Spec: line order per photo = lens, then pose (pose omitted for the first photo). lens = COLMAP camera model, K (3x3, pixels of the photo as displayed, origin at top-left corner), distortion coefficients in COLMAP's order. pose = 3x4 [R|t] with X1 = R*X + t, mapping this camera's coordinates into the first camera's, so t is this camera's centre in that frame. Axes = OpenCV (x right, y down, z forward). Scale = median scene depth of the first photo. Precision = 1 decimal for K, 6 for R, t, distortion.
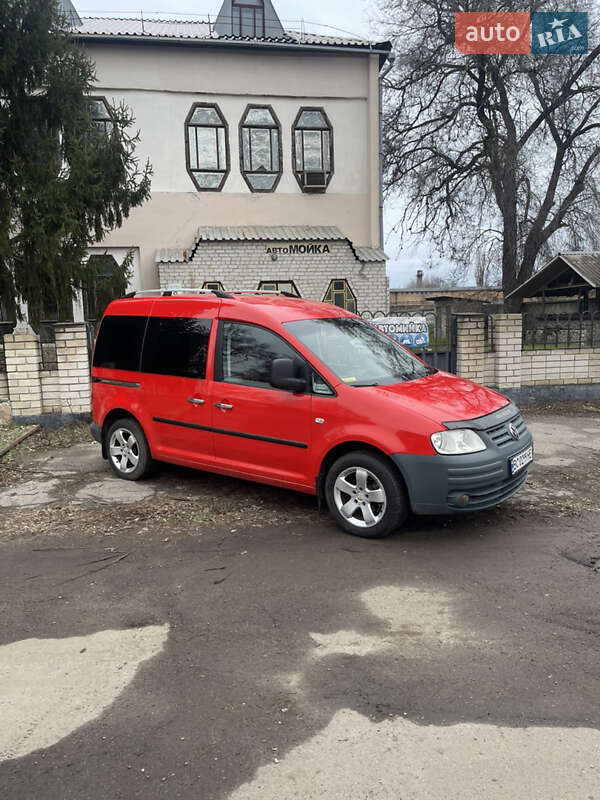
lens RADIAL K [[600.2, 0, 306.4], [0, 600.2, 407.0], [0, 0, 1]] dist [0.060168, -0.051008]
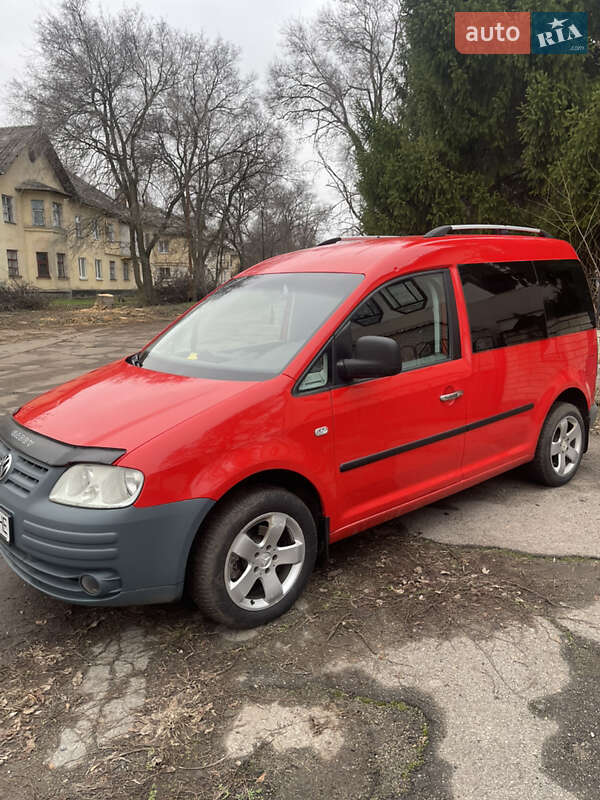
lens RADIAL K [[600.6, 0, 303.0], [0, 600.6, 401.9], [0, 0, 1]] dist [0.077938, -0.090528]
pose [[-0.252369, 0.220245, -0.942232, 0.231117], [-0.122003, 0.958738, 0.256781, -0.060358], [0.959909, 0.179759, -0.215085, 0.391834]]
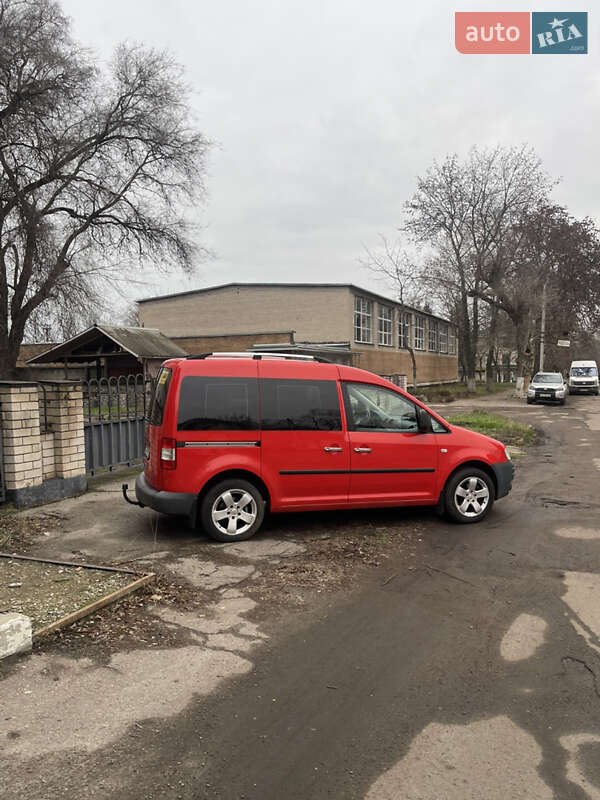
lens RADIAL K [[600.6, 0, 303.0], [0, 600.6, 401.9], [0, 0, 1]] dist [0.077938, -0.090528]
pose [[0.572591, -0.019458, 0.819610, -0.379396], [0.113922, 0.991908, -0.056039, -0.014122], [-0.811888, 0.125459, 0.570174, 0.117320]]
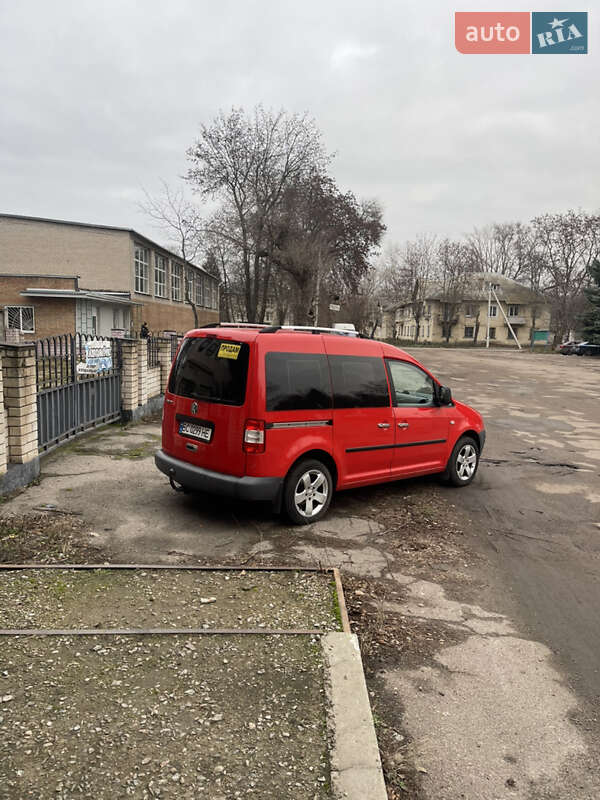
lens RADIAL K [[600.6, 0, 303.0], [0, 600.6, 401.9], [0, 0, 1]] dist [0.077938, -0.090528]
pose [[0.181522, -0.088423, 0.979403, -0.446734], [0.104650, 0.992031, 0.070167, -0.051181], [-0.977803, 0.089758, 0.189329, 0.297626]]
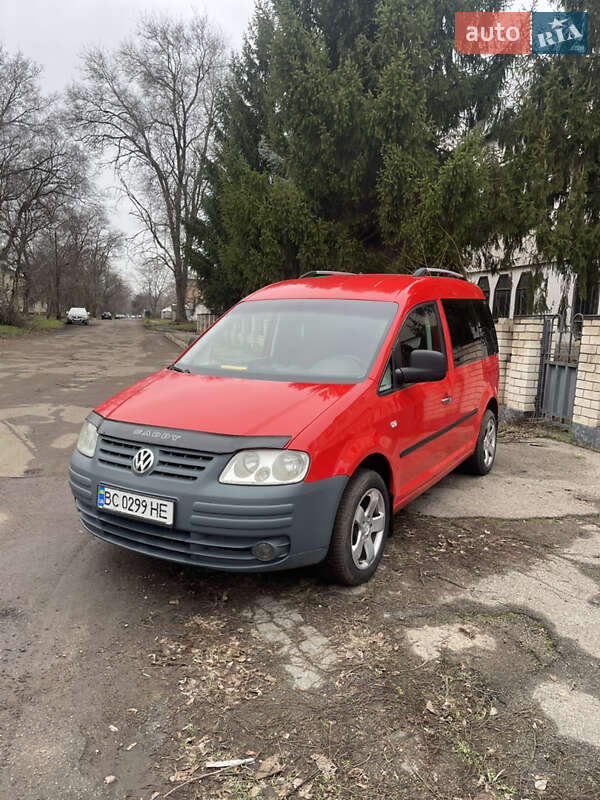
lens RADIAL K [[600.4, 0, 300.0], [0, 600.4, 400.0], [0, 0, 1]] dist [0.082252, -0.105386]
pose [[0.076771, 0.169235, -0.982581, 0.278919], [-0.176244, 0.972274, 0.153689, -0.044285], [0.981348, 0.161375, 0.104469, 0.302981]]
